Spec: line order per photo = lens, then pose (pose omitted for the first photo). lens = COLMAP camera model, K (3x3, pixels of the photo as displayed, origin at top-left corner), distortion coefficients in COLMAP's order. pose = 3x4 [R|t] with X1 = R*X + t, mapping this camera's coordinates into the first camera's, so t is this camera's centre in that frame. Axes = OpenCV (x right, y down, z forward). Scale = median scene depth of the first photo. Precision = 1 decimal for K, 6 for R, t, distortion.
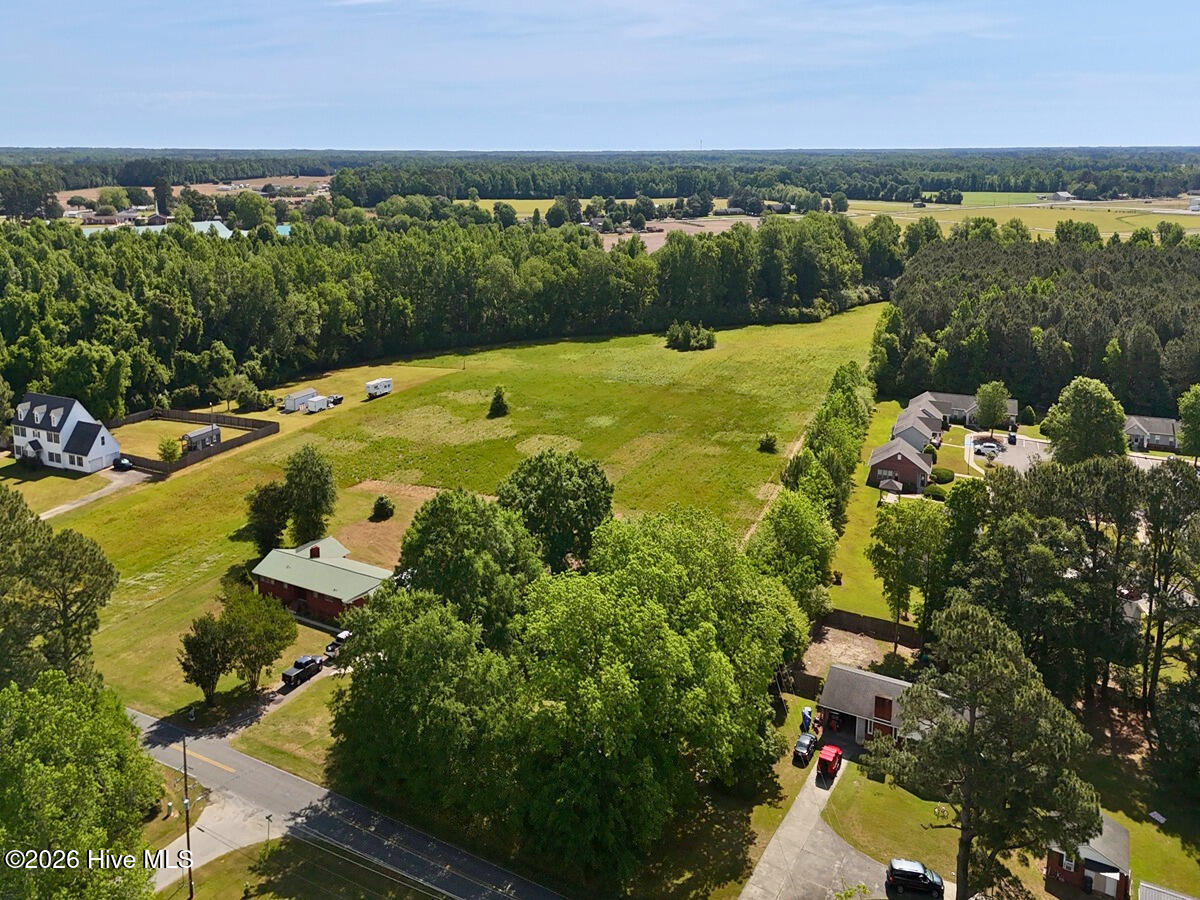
lens RADIAL K [[1250.7, 0, 600.0], [0, 1250.7, 450.0], [0, 0, 1]] dist [0.147381, -0.369666]
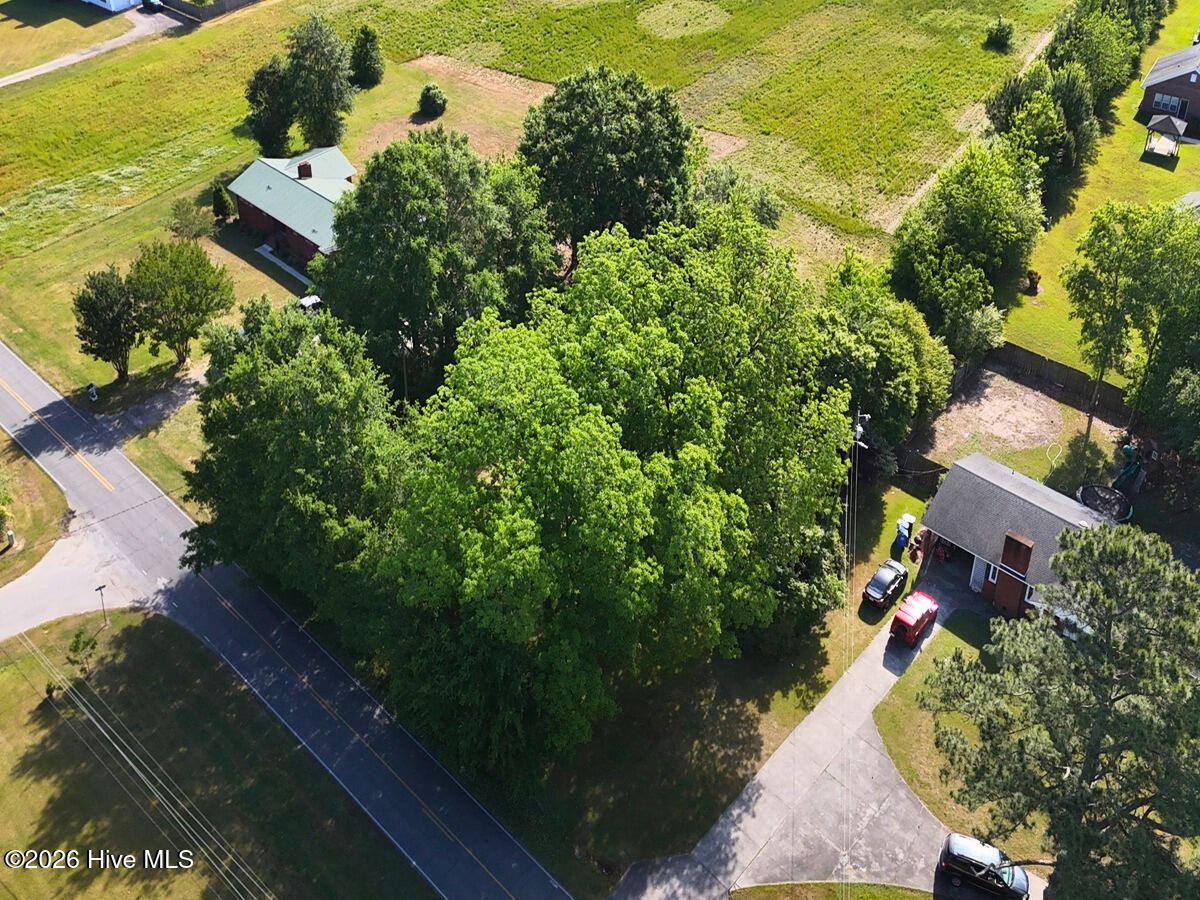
lens RADIAL K [[1287.4, 0, 597.3], [0, 1287.4, 370.5], [0, 0, 1]] dist [0.063839, -0.009028]
pose [[0.970866, 0.127910, -0.202628, 0.076025], [-0.055025, 0.942022, 0.331008, -0.048445], [0.233219, -0.310215, 0.921616, 0.204154]]
